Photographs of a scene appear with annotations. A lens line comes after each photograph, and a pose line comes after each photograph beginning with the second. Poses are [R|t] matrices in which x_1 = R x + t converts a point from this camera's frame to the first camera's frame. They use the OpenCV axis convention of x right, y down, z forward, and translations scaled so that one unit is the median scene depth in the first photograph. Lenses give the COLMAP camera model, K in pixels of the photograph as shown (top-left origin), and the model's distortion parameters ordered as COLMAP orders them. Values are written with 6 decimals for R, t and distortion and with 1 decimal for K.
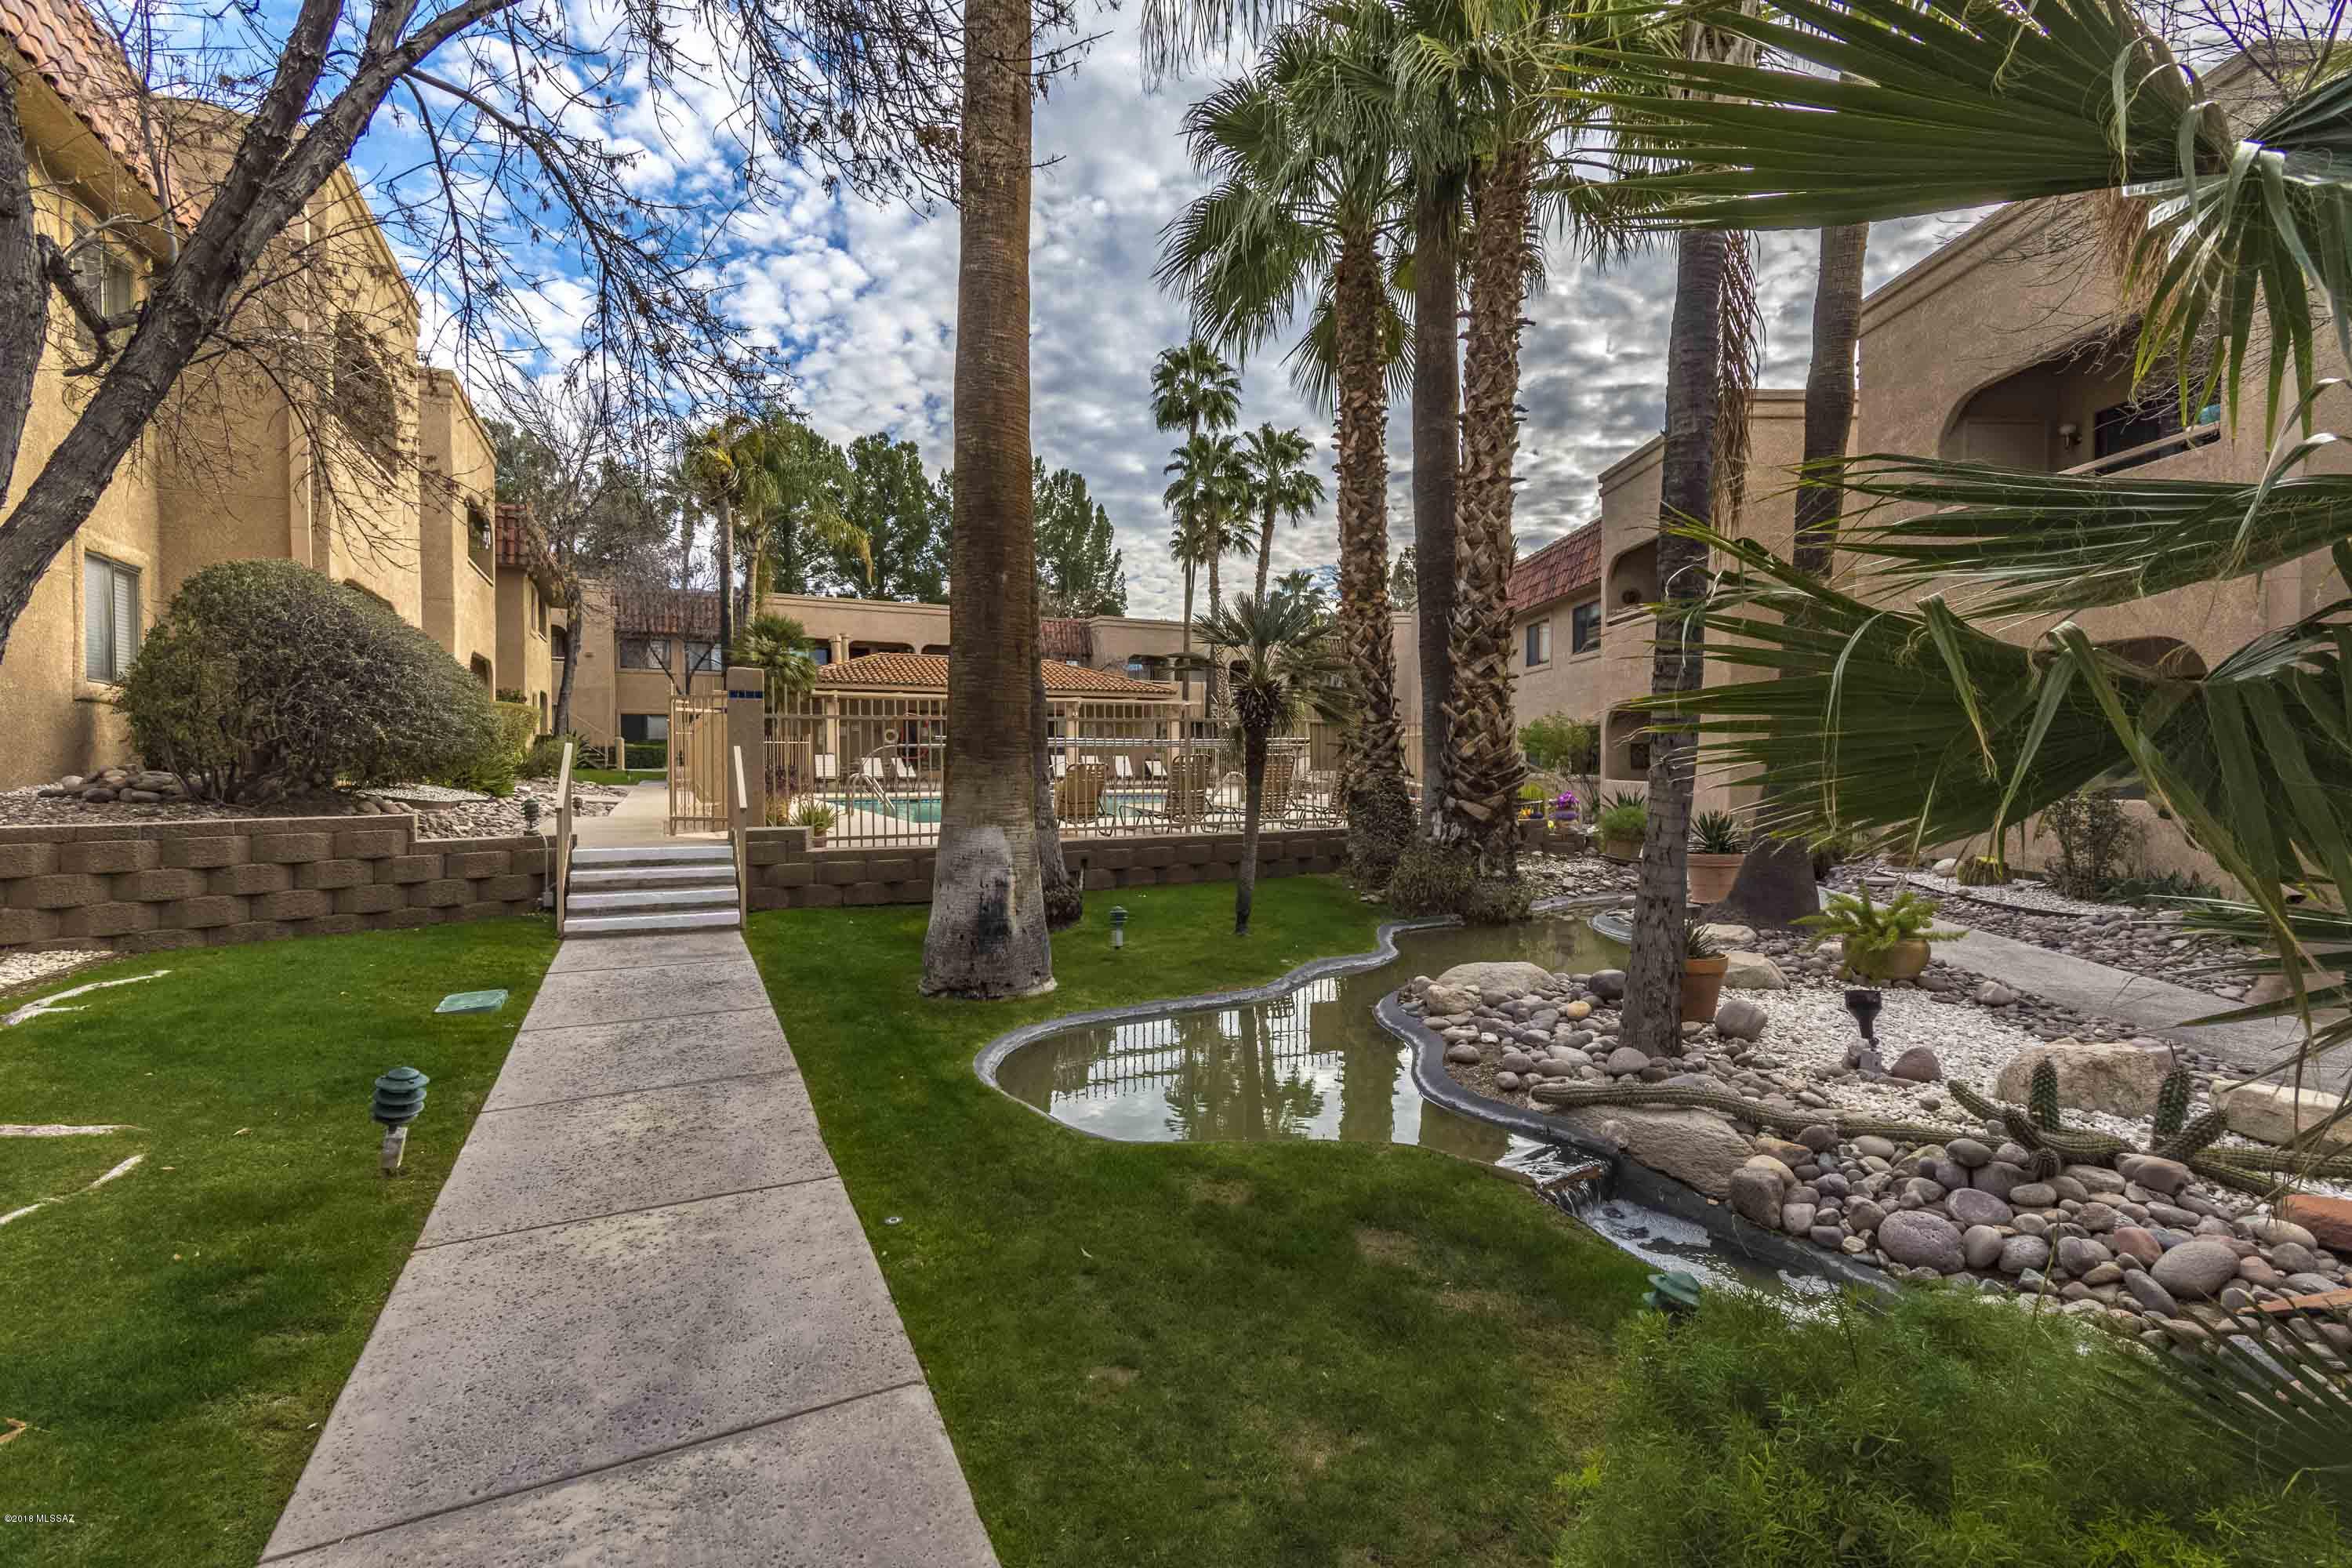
lens RADIAL K [[1041.4, 0, 1186.8], [0, 1041.4, 746.6], [0, 0, 1]] dist [0.000711, -0.000019]
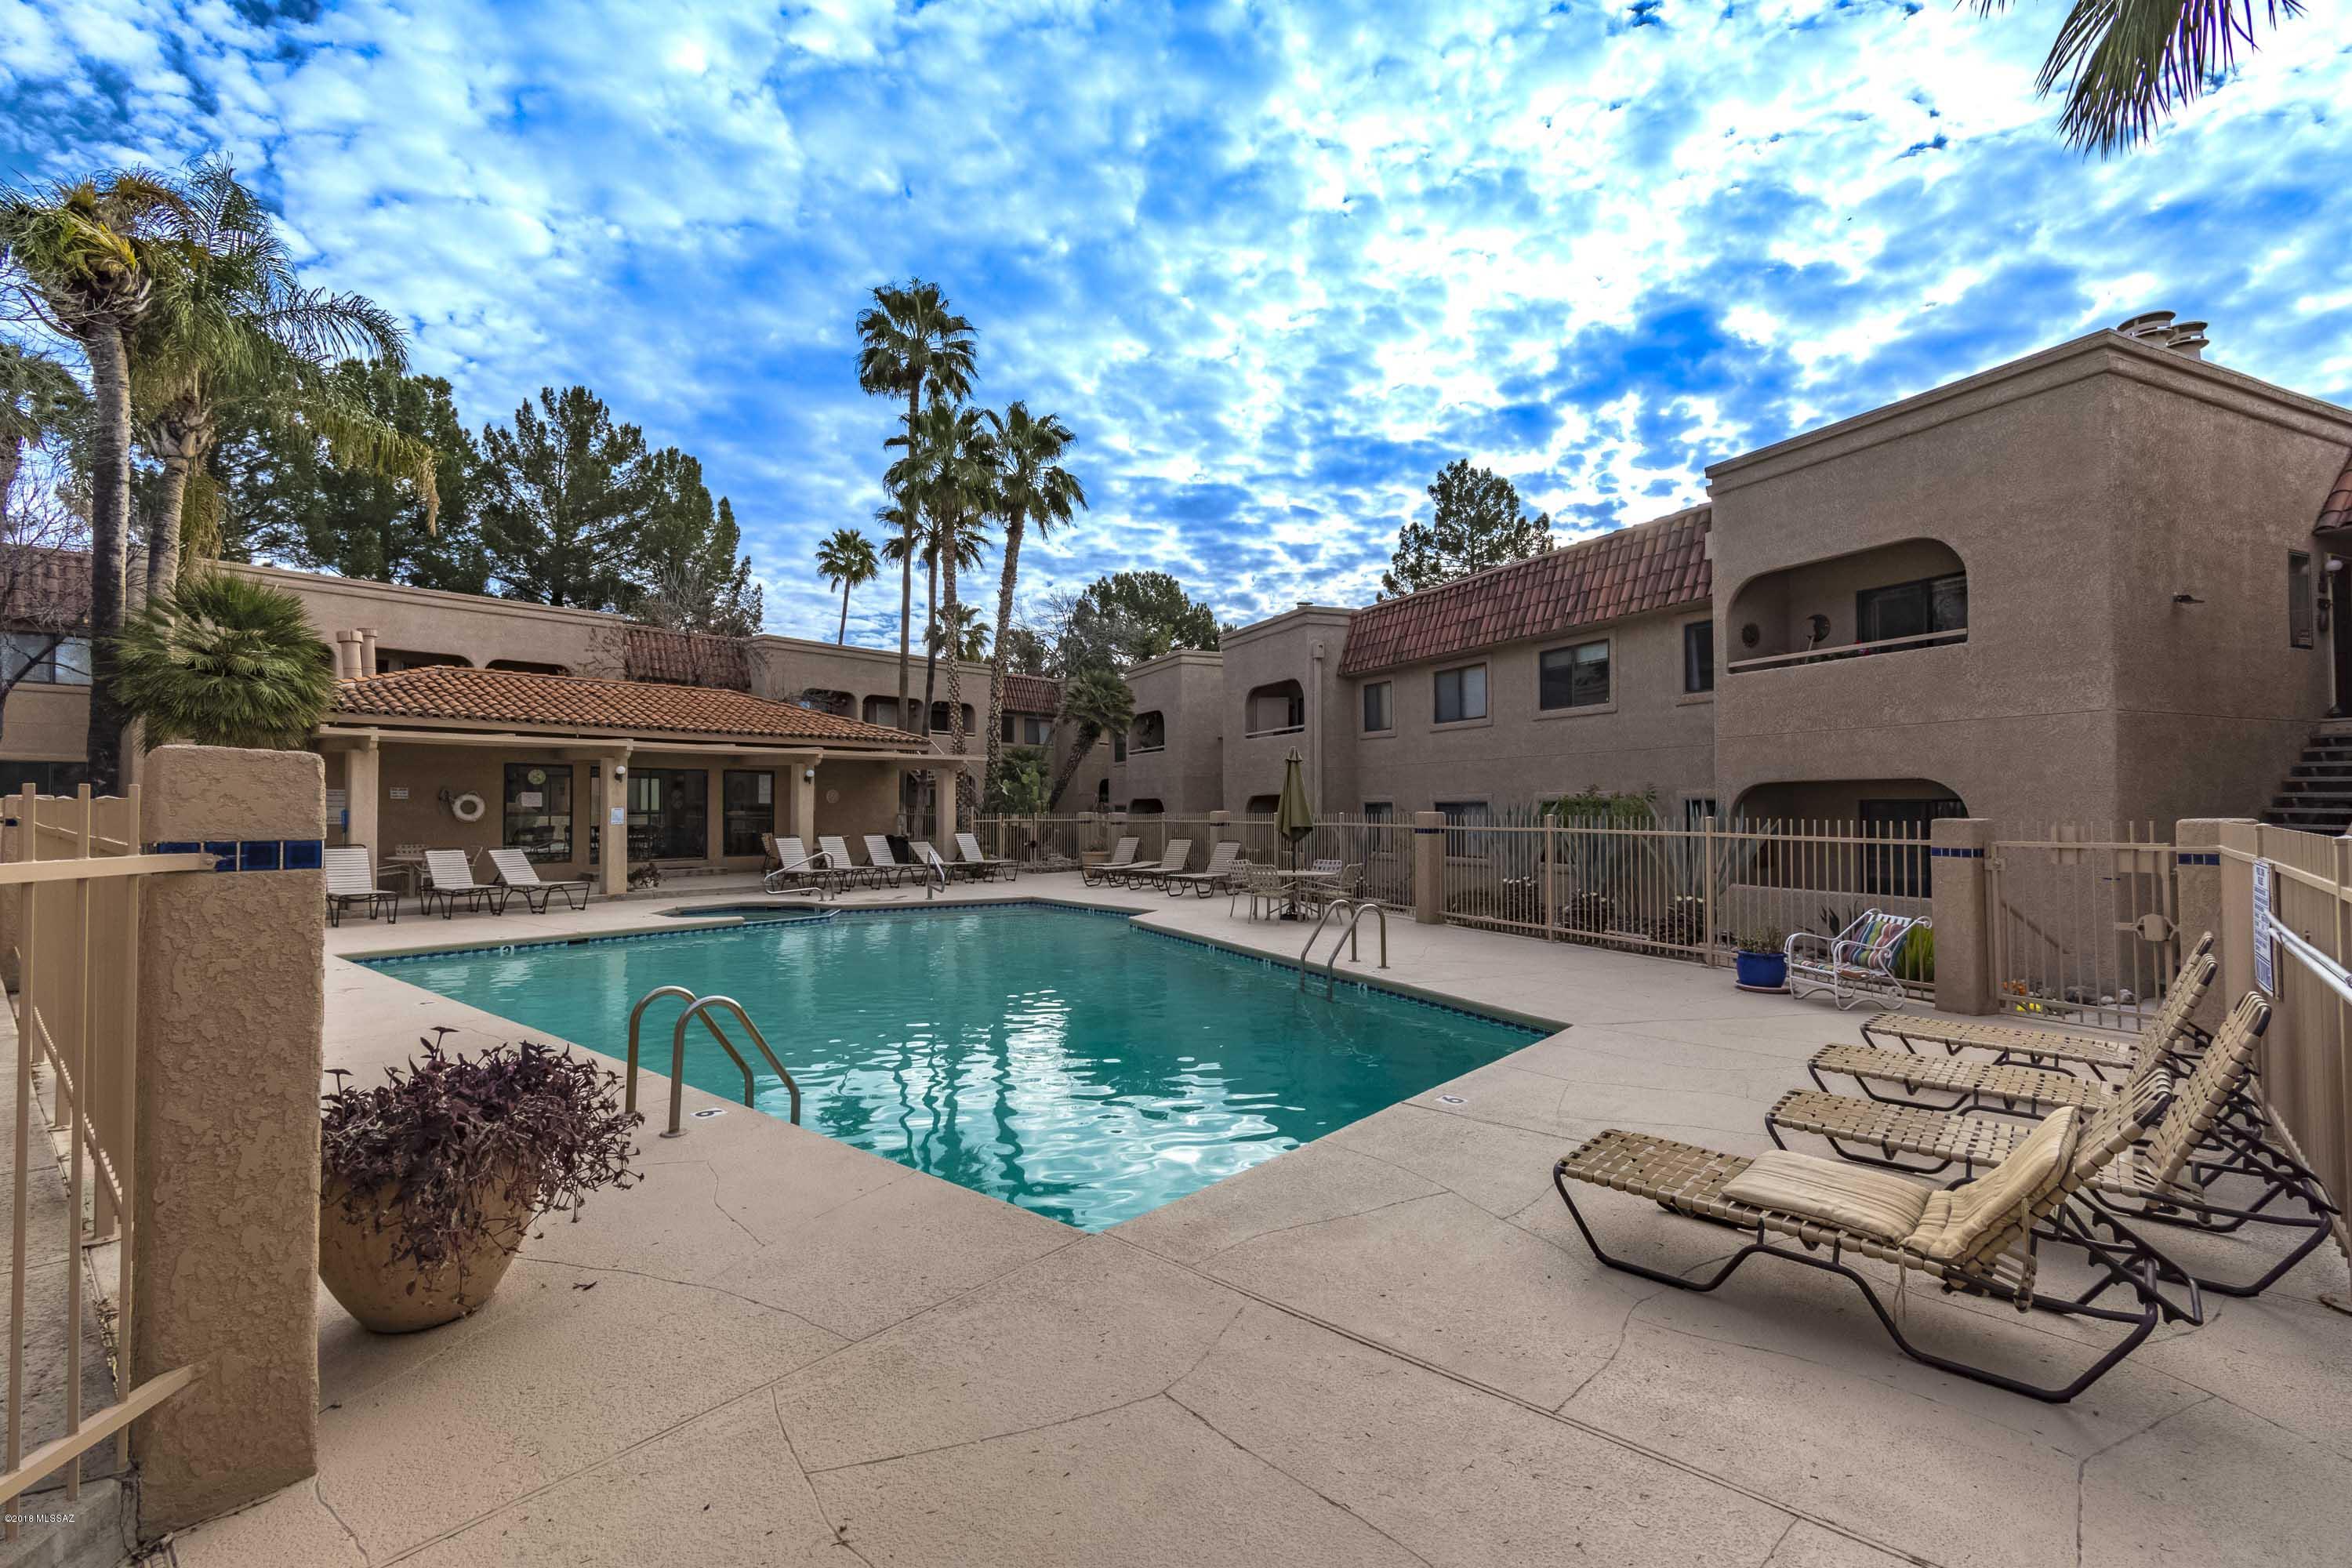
lens RADIAL K [[1055.4, 0, 1167.3], [0, 1055.4, 754.2], [0, 0, 1]] dist [0.030360, -0.009756]
pose [[0.927608, 0.019783, 0.373031, -0.108271], [-0.005034, 0.999168, -0.040470, -0.013160], [-0.373521, 0.035662, 0.926936, 0.220737]]
